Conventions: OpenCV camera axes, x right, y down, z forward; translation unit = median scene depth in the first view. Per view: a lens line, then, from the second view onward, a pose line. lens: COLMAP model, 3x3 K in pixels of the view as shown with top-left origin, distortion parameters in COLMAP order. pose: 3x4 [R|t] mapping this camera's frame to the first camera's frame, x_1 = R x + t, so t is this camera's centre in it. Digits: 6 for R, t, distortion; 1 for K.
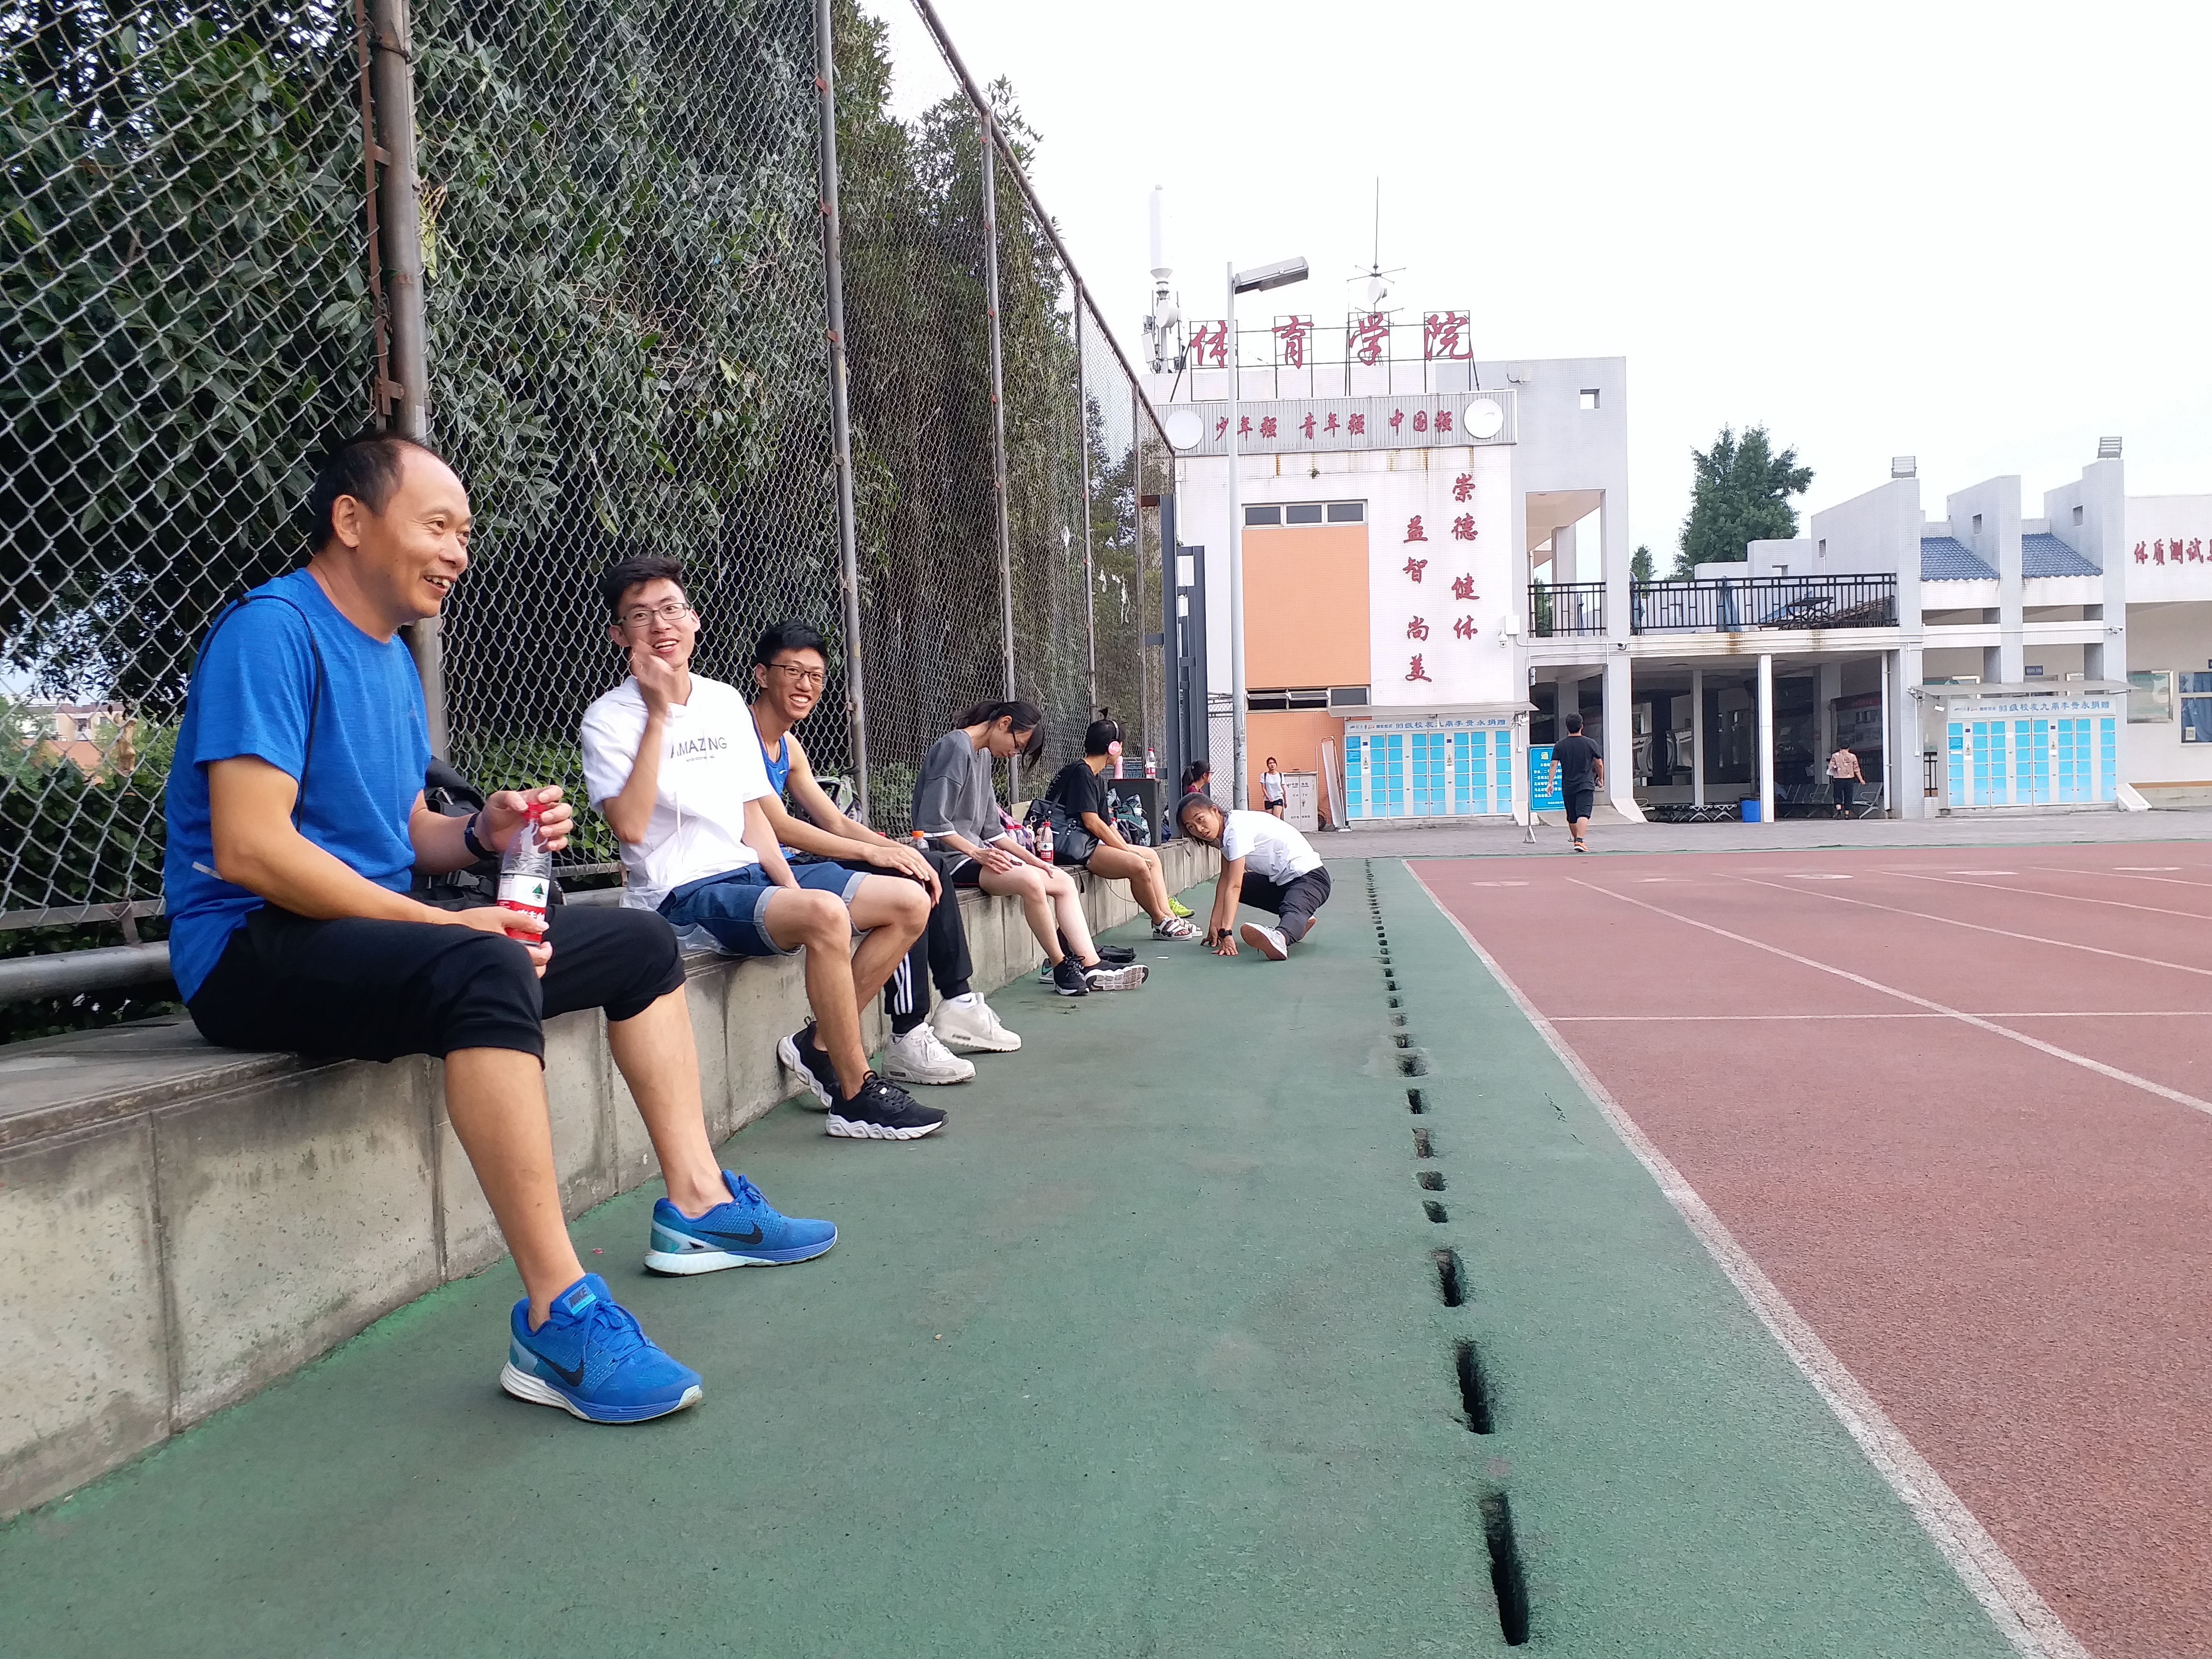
lens RADIAL K [[1720.9, 0, 1100.1], [0, 1720.9, 841.5], [0, 0, 1]] dist [0.066804, -0.085716]
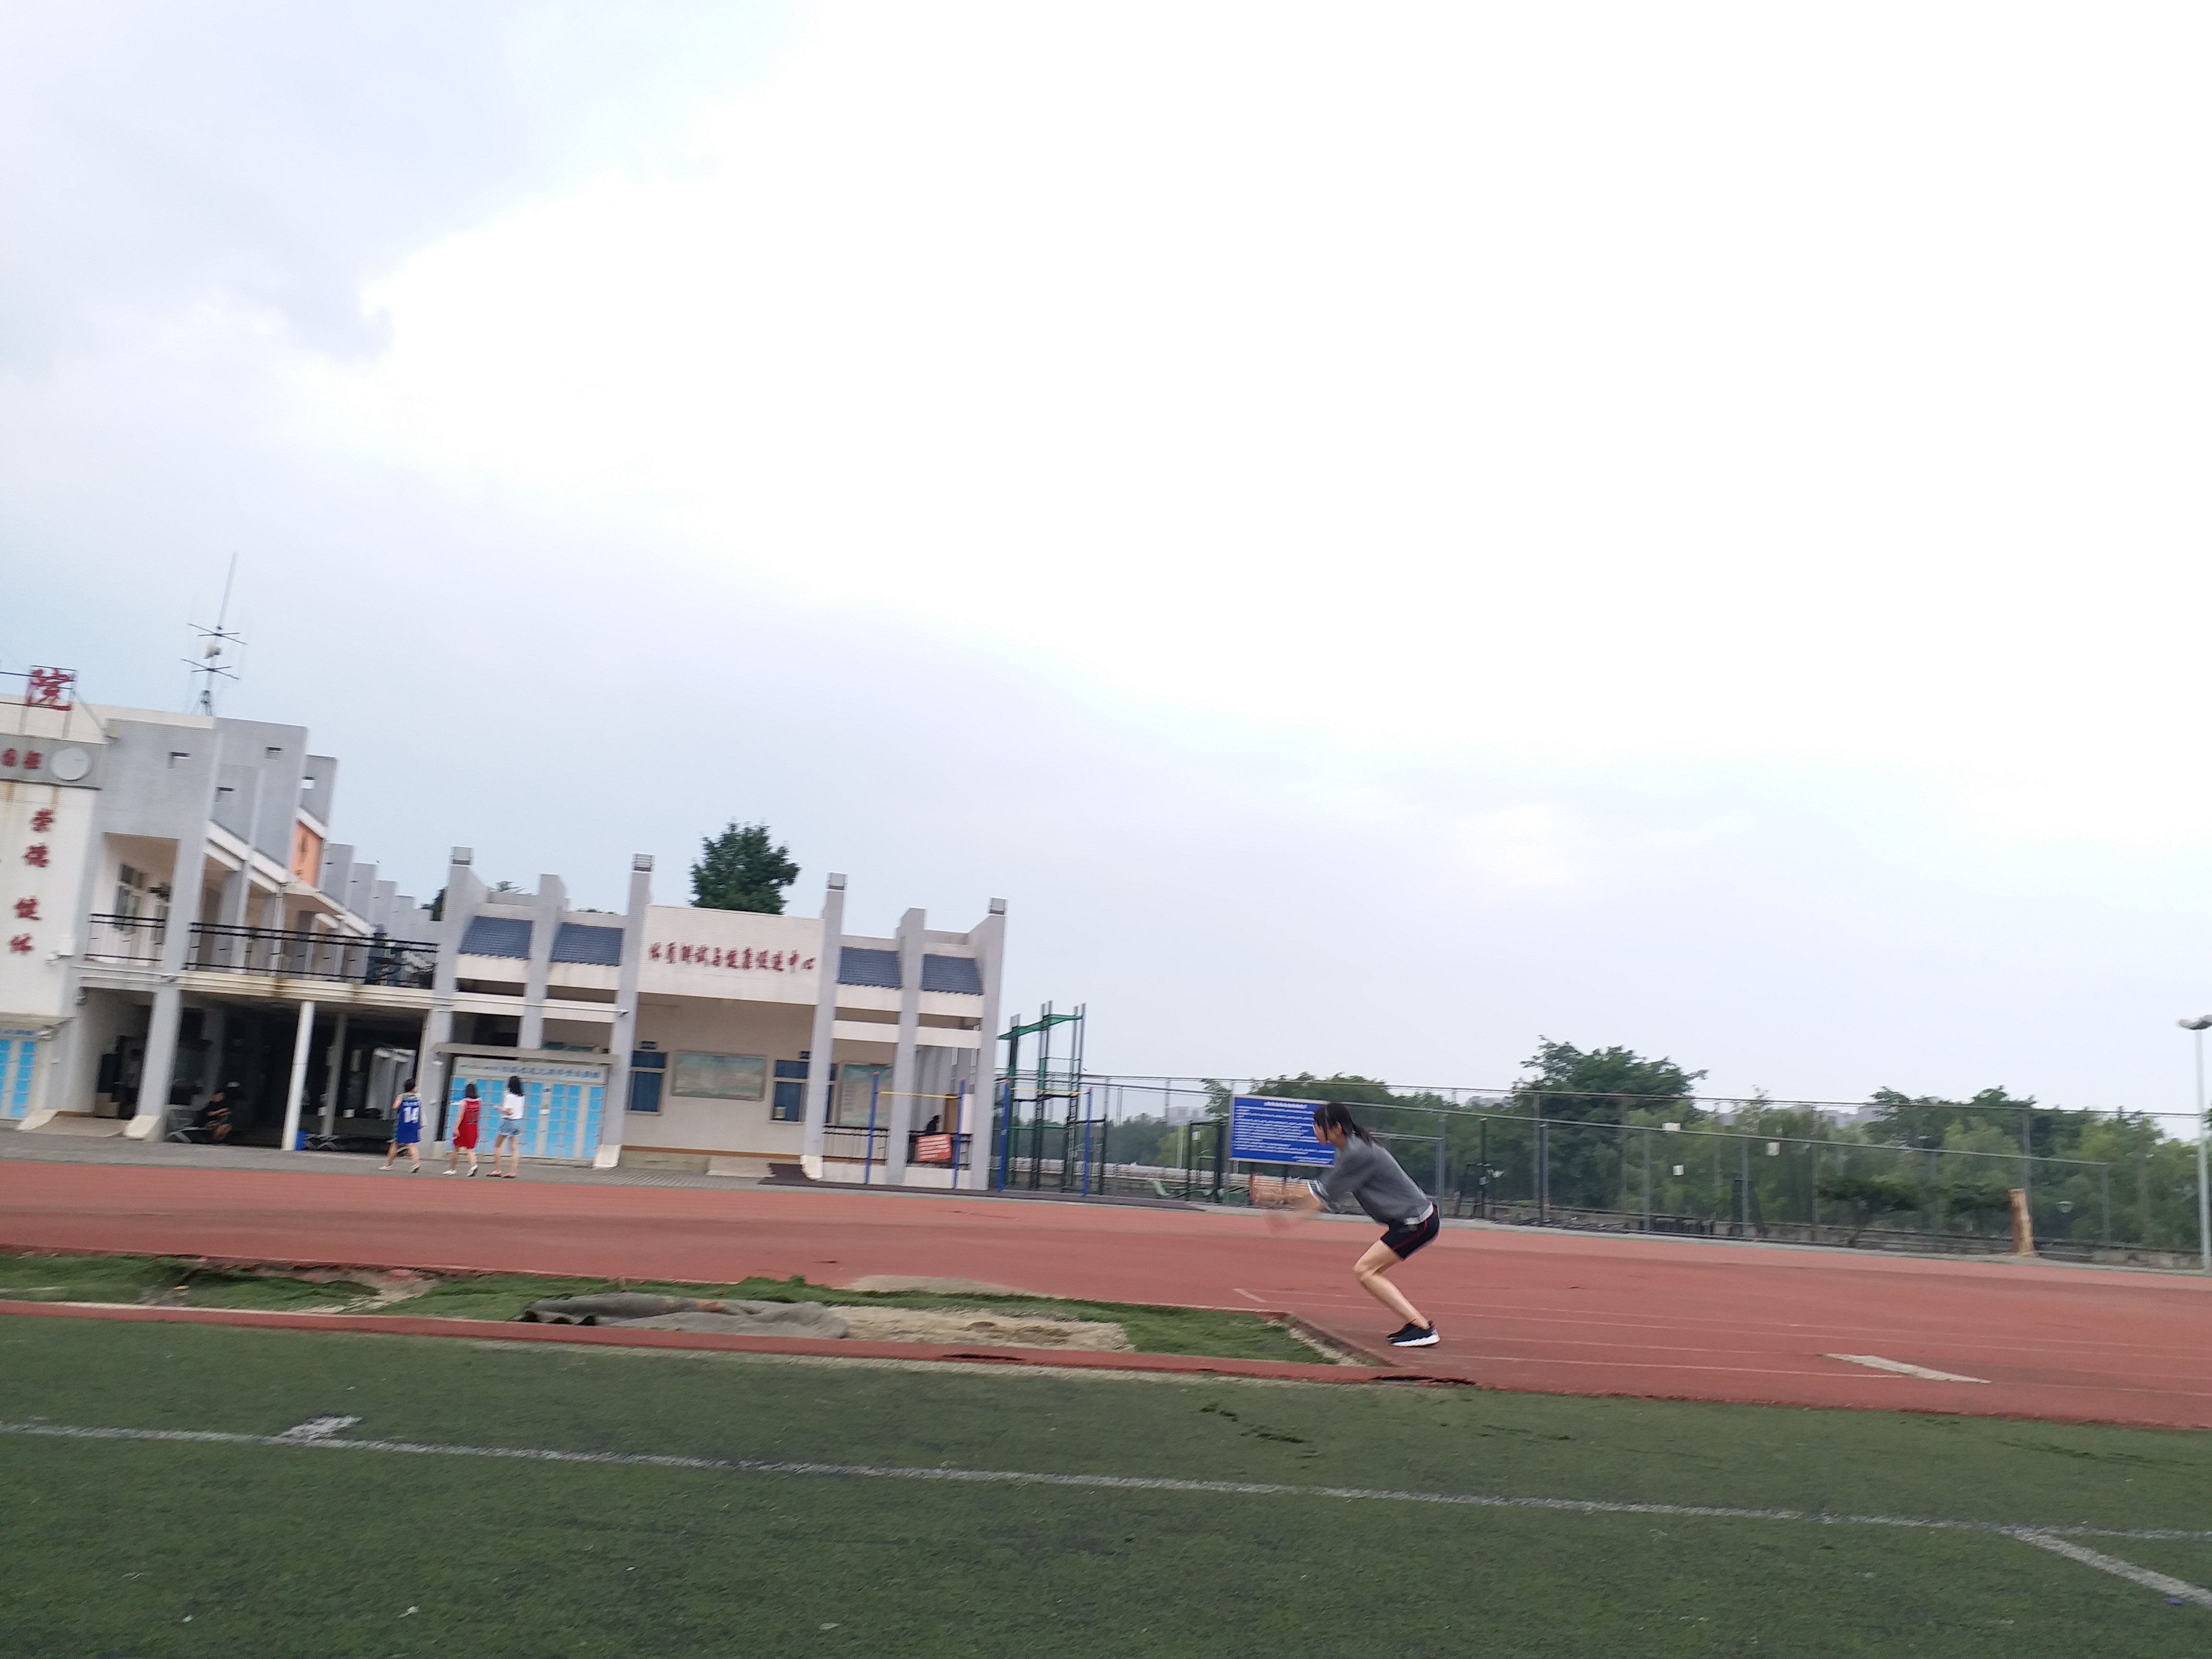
lens RADIAL K [[1720.9, 0, 1100.1], [0, 1720.9, 841.5], [0, 0, 1]] dist [0.066804, -0.085716]
pose [[0.965279, 0.137415, 0.222157, 0.619201], [-0.090265, 0.973531, -0.209975, -0.016794], [-0.245130, 0.182631, 0.952133, -0.234139]]
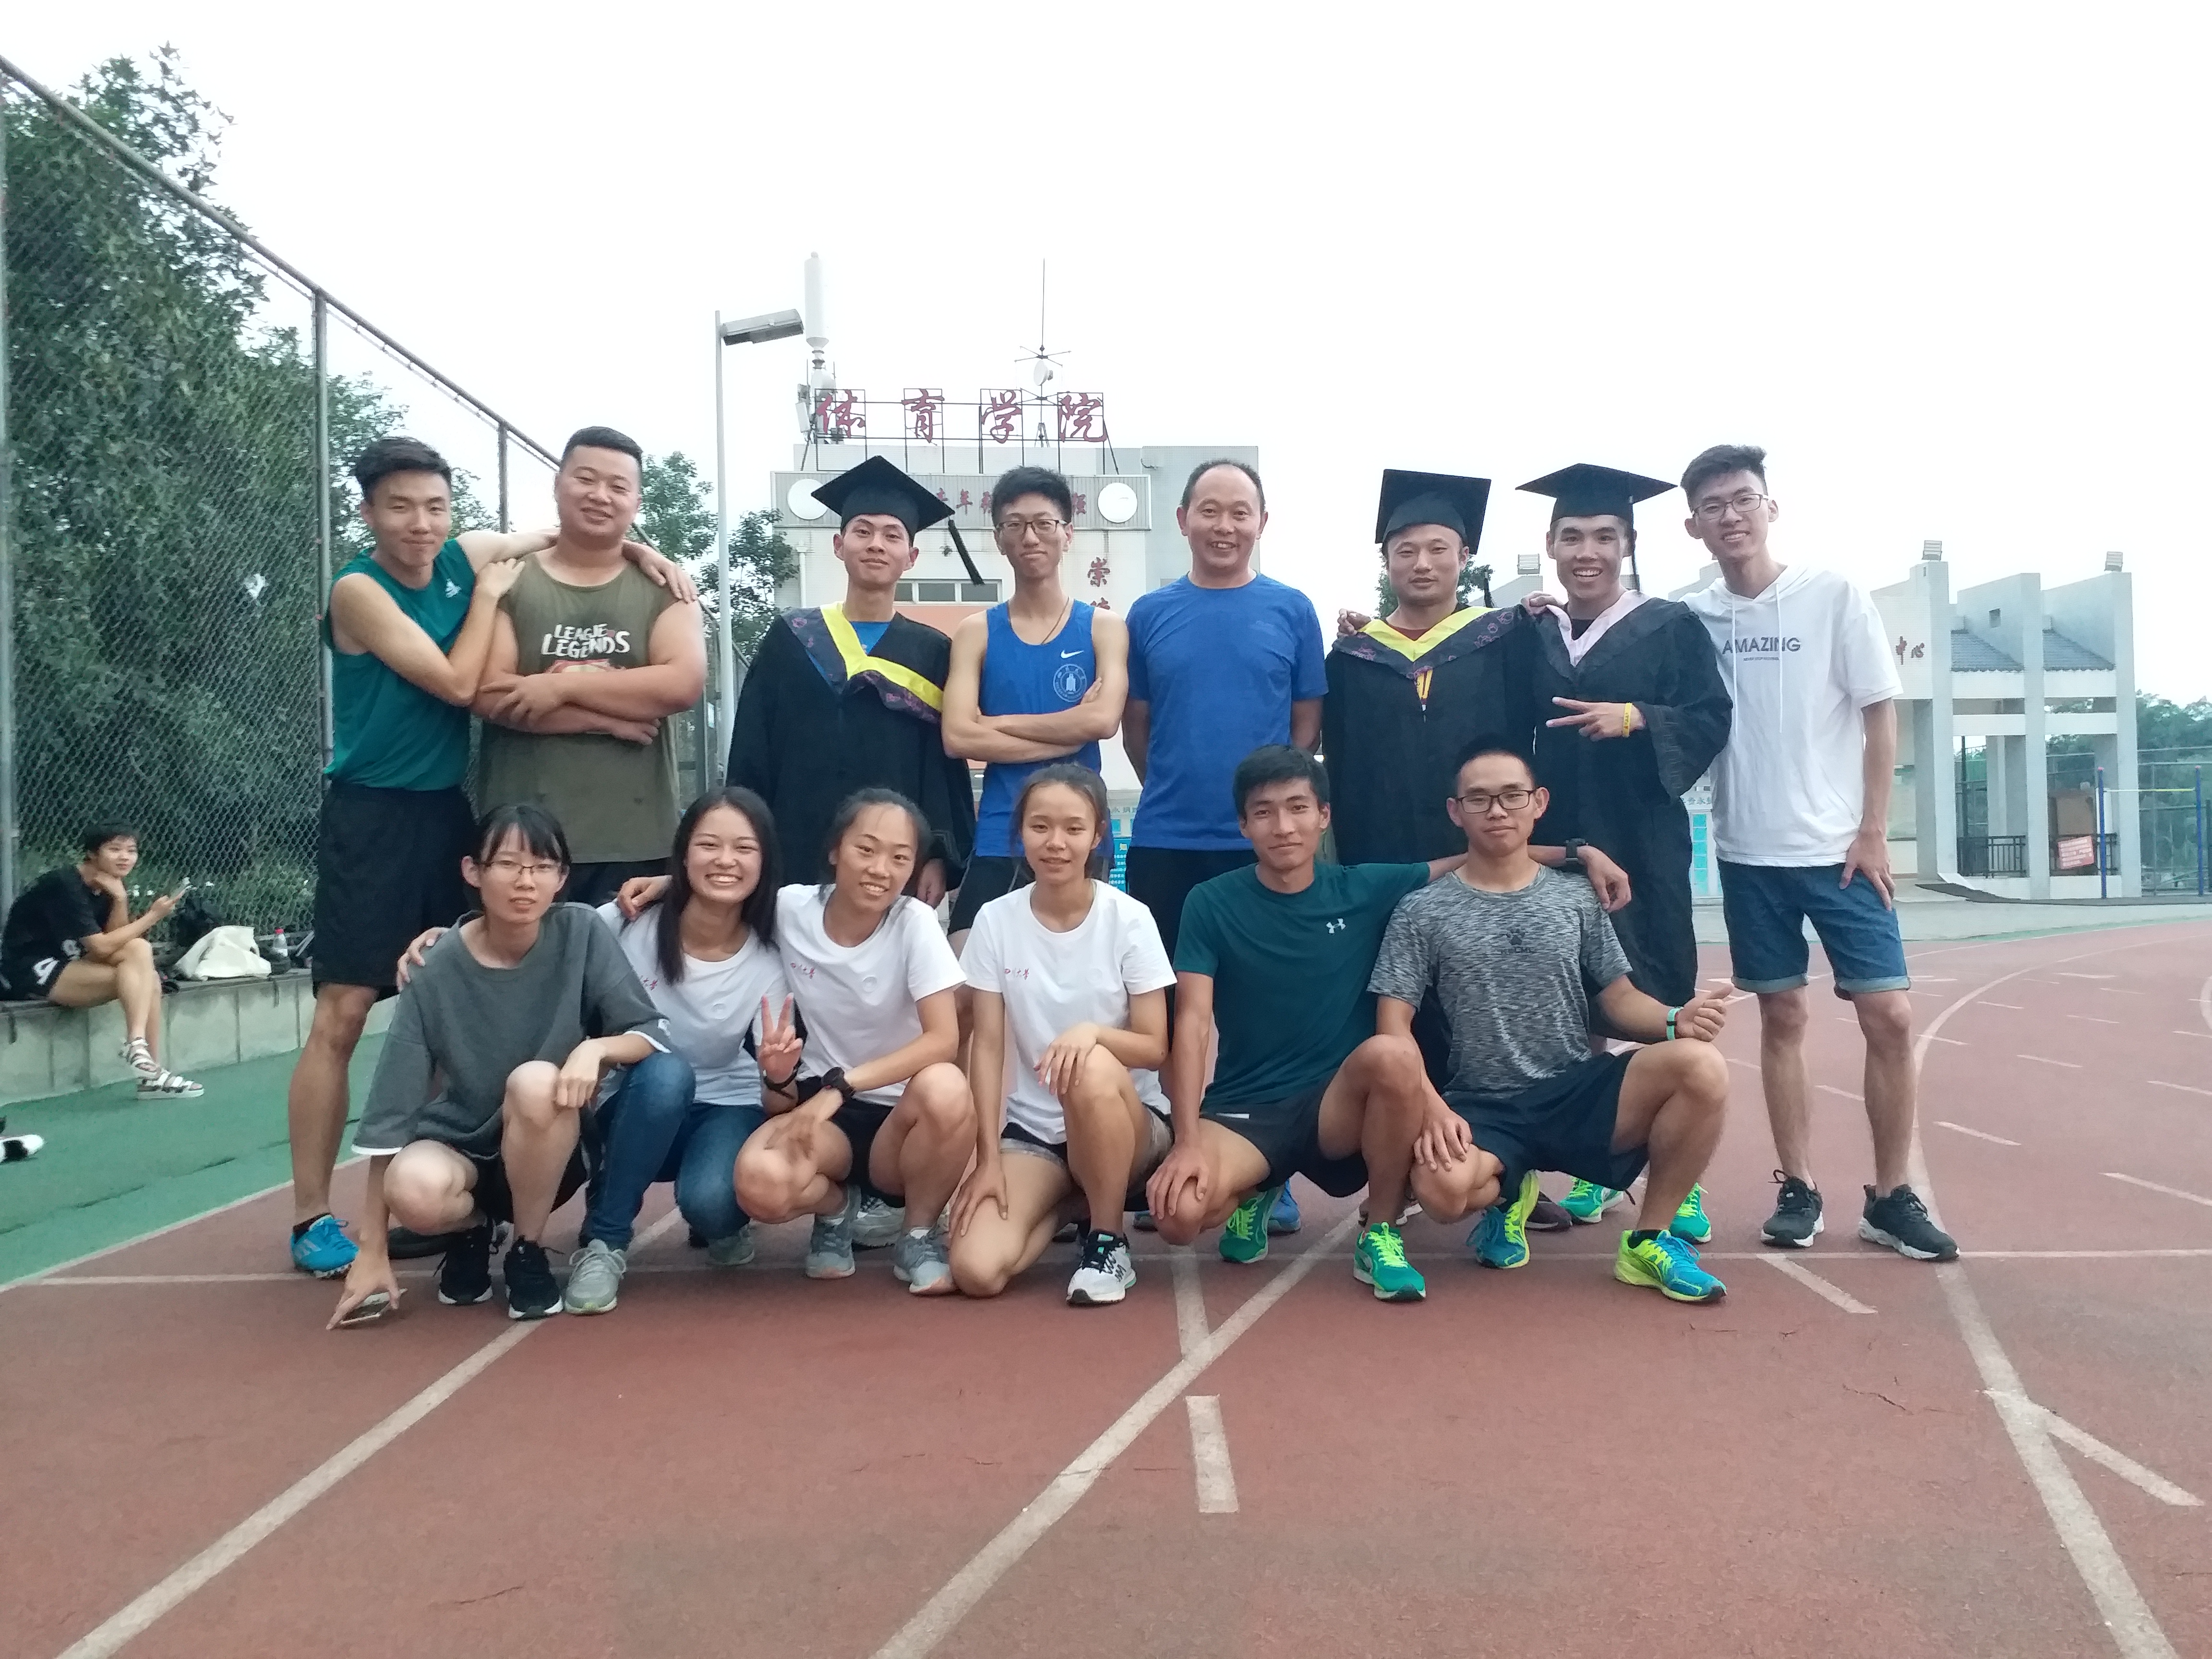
lens RADIAL K [[1720.9, 0, 1100.1], [0, 1720.9, 841.5], [0, 0, 1]] dist [0.066804, -0.085716]
pose [[0.991256, 0.011730, 0.131433, 0.084732], [-0.005700, 0.998918, -0.046165, -0.006497], [-0.131832, 0.045013, 0.990250, 0.039660]]
